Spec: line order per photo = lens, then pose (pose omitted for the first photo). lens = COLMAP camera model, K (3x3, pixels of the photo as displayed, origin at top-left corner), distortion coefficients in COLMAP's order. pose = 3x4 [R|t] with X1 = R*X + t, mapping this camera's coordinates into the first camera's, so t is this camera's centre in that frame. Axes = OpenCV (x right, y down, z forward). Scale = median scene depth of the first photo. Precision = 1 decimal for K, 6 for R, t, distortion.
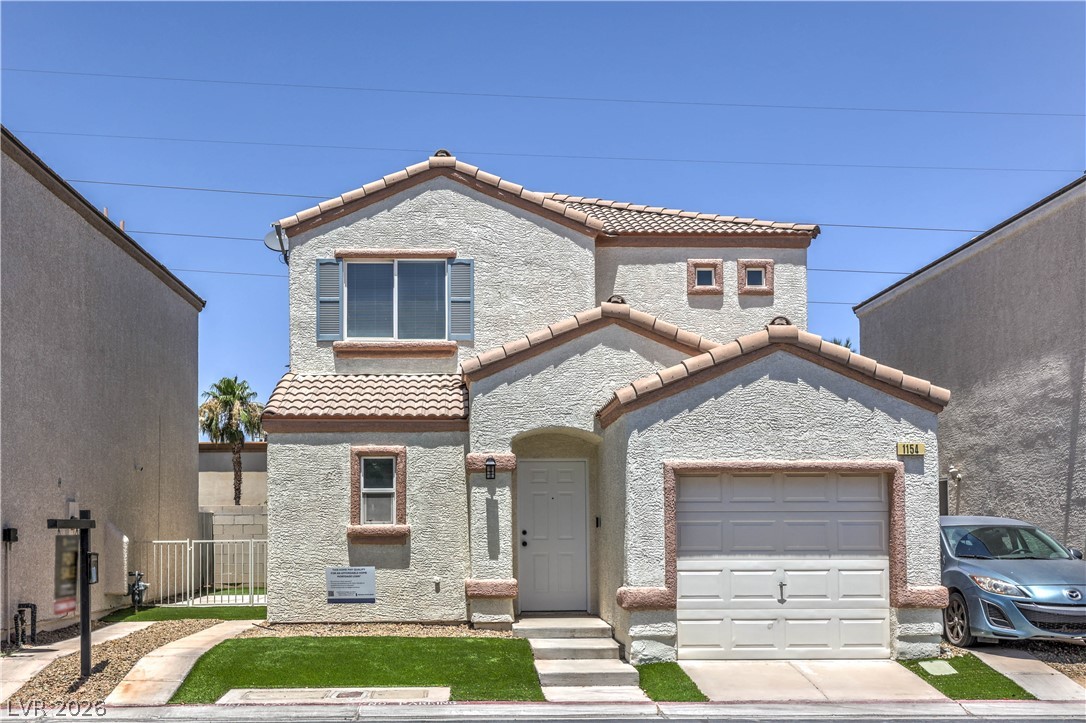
lens RADIAL K [[1184.0, 0, 498.8], [0, 1184.0, 468.6], [0, 0, 1]] dist [0.043599, -0.004465]
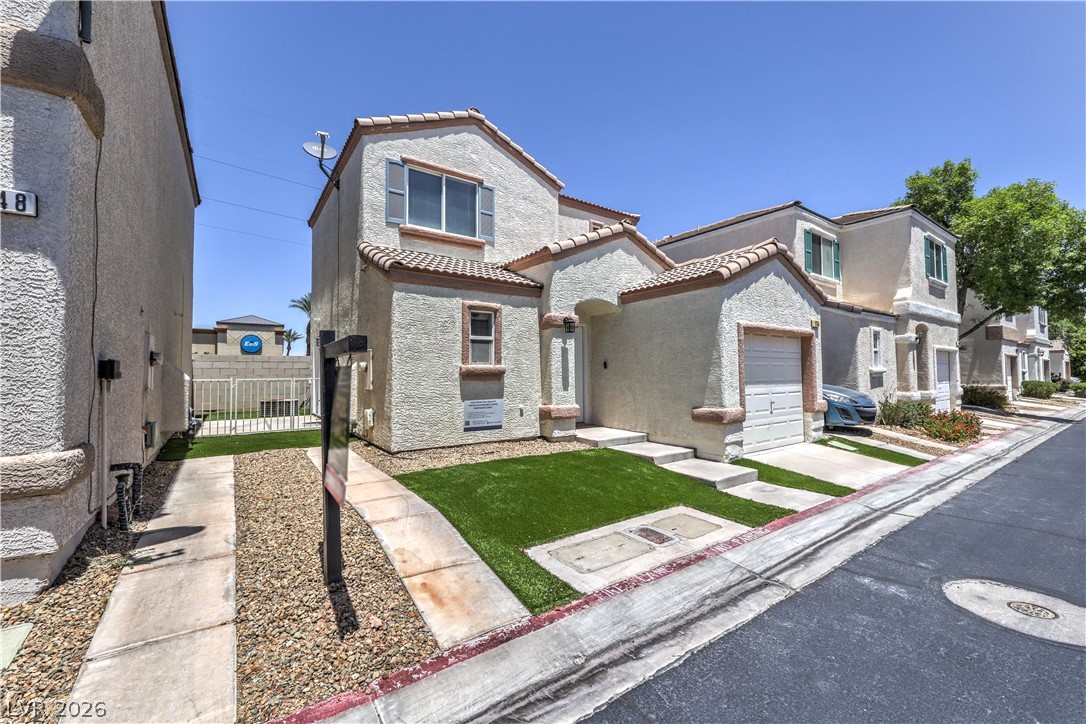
lens RADIAL K [[436.0, 0, 542.8], [0, 436.0, 354.9], [0, 0, 1]] dist [0.003218, 0.000403]
pose [[0.830845, 0.023647, 0.556002, -0.305400], [-0.026702, 0.999640, -0.002614, 0.036323], [-0.555864, -0.012674, 0.831177, 0.581145]]
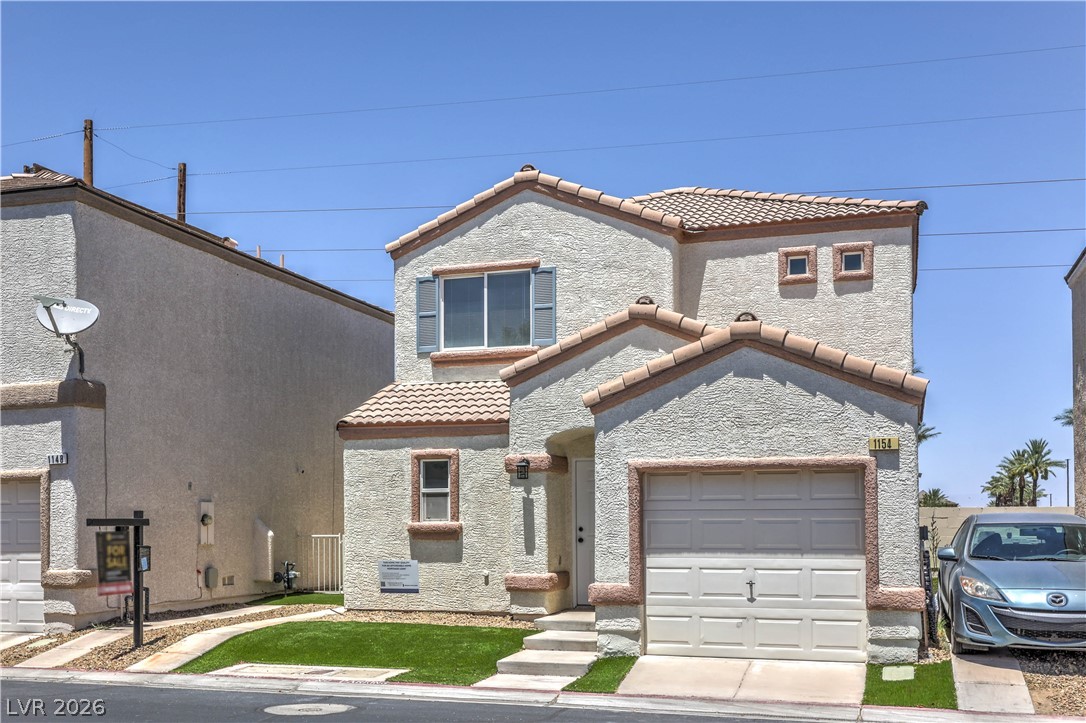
lens RADIAL K [[1198.2, 0, 476.7], [0, 1198.2, 479.8], [0, 0, 1]] dist [0.029299, 0.018943]
pose [[0.933005, -0.011786, -0.359670, 0.330794], [0.017572, 0.999763, 0.012822, -0.004741], [0.359434, -0.018283, 0.932992, -0.013362]]
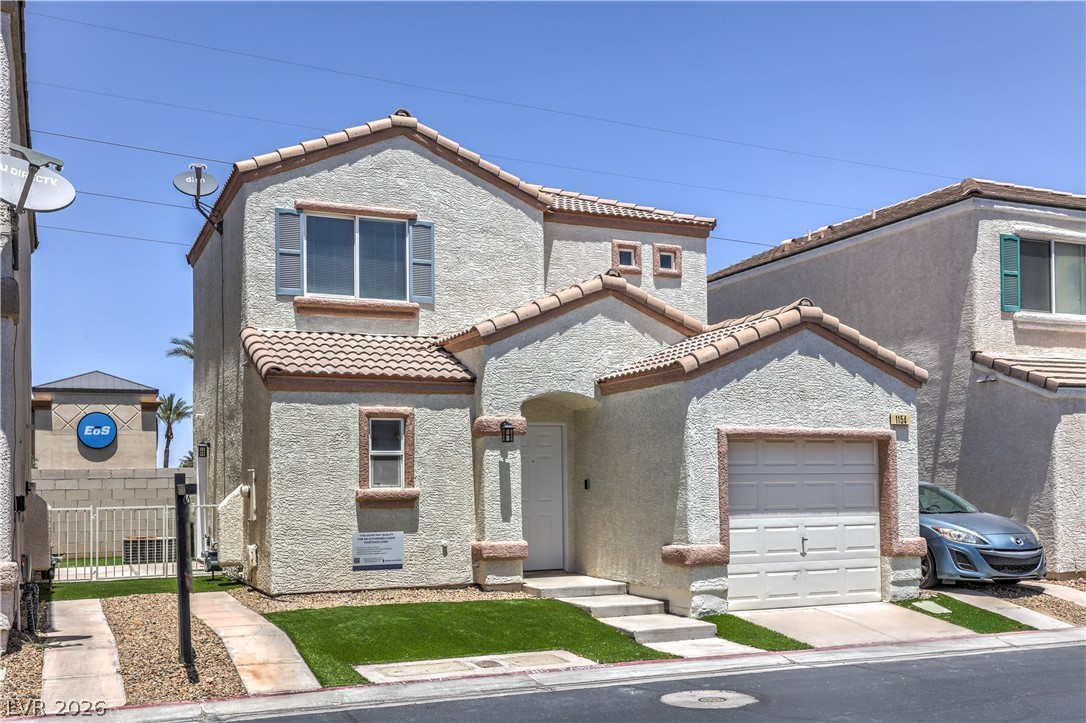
lens RADIAL K [[1092.0, 0, 541.6], [0, 1092.0, 438.2], [0, 0, 1]] dist [0.038743, 0.007400]
pose [[0.925273, 0.010272, 0.379164, -0.324824], [-0.011733, 0.999930, 0.001543, 0.003570], [-0.379121, -0.005877, 0.925328, 0.123508]]
